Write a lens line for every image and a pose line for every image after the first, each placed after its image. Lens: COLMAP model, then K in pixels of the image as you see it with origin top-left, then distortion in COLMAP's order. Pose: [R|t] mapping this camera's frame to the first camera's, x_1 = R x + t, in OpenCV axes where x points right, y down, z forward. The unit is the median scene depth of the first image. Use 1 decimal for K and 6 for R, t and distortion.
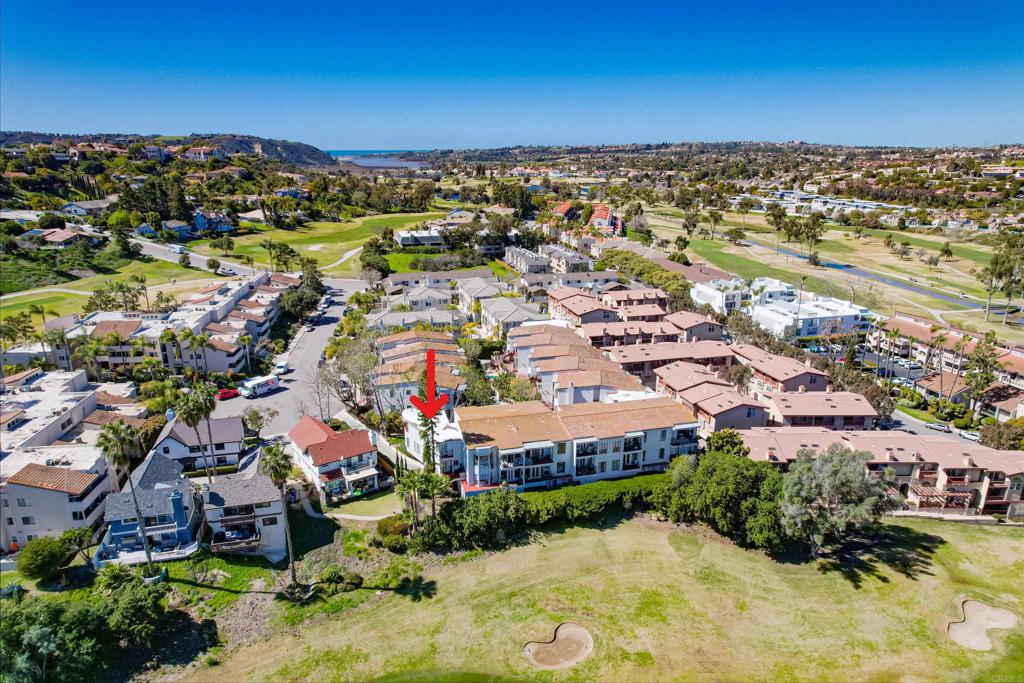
lens RADIAL K [[668.7, 0, 512.0], [0, 668.7, 341.5], [0, 0, 1]] dist [-0.077295, 0.068808]
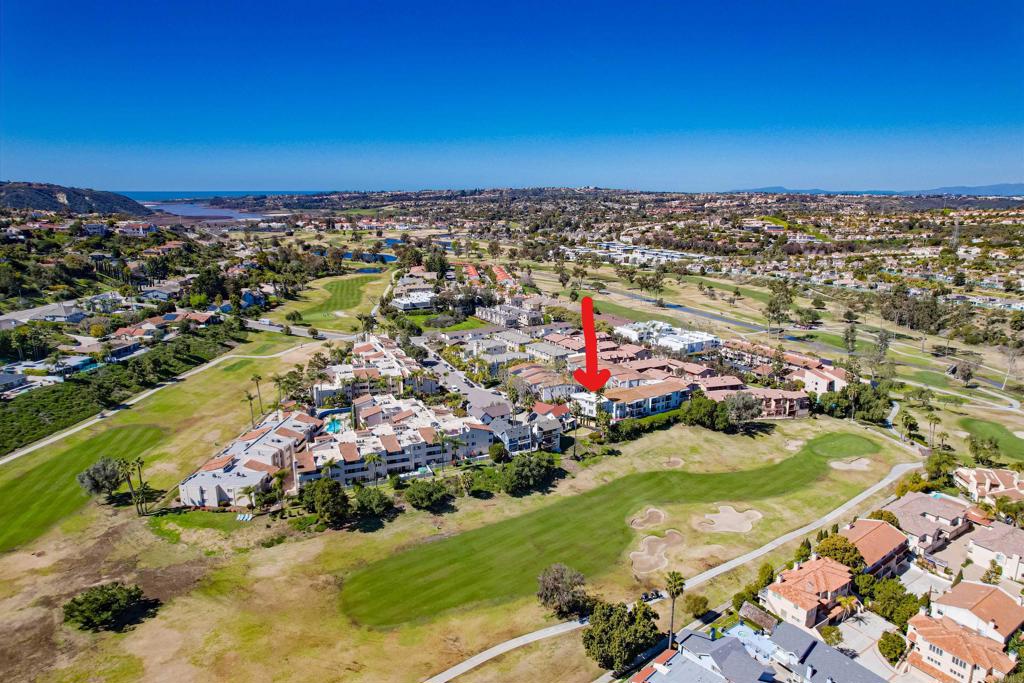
lens RADIAL K [[668.7, 0, 512.0], [0, 668.7, 341.5], [0, 0, 1]] dist [-0.077295, 0.068808]
pose [[0.957962, -0.061572, 0.280212, -0.548433], [0.077048, 0.996032, -0.044543, 0.003976], [-0.276357, 0.064260, 0.958904, -0.643434]]
